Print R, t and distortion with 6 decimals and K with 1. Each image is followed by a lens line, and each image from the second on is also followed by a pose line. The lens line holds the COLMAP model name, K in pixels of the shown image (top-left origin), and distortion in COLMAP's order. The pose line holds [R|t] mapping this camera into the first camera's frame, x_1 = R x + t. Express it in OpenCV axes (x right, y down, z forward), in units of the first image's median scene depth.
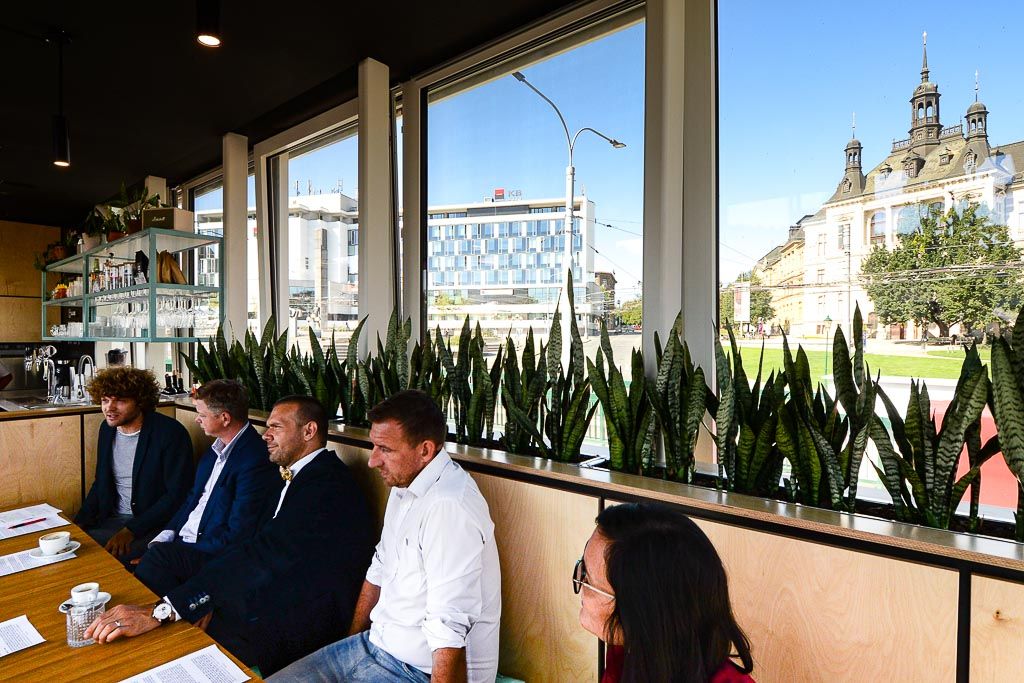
lens RADIAL K [[538.5, 0, 501.3], [0, 538.5, 348.8], [0, 0, 1]] dist [0.003330, -0.011280]
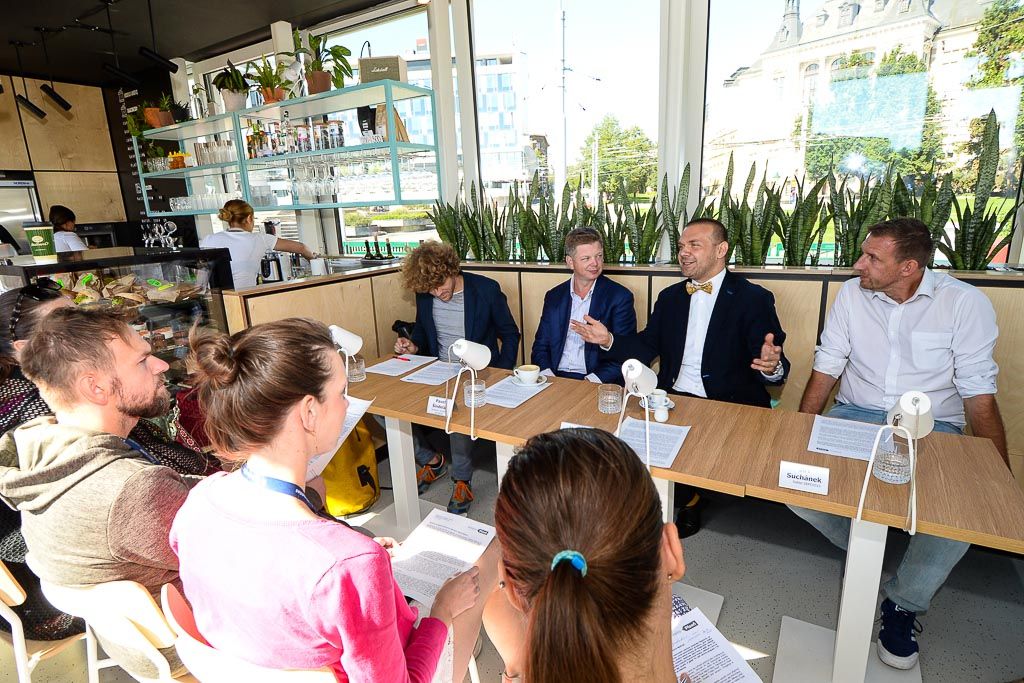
lens RADIAL K [[538.5, 0, 514.9], [0, 538.5, 347.0], [0, 0, 1]] dist [0.003330, -0.011280]
pose [[0.989366, -0.074733, 0.124783, -0.513905], [0.044076, 0.971613, 0.232436, 0.020503], [-0.138611, -0.224464, 0.964574, -0.041657]]
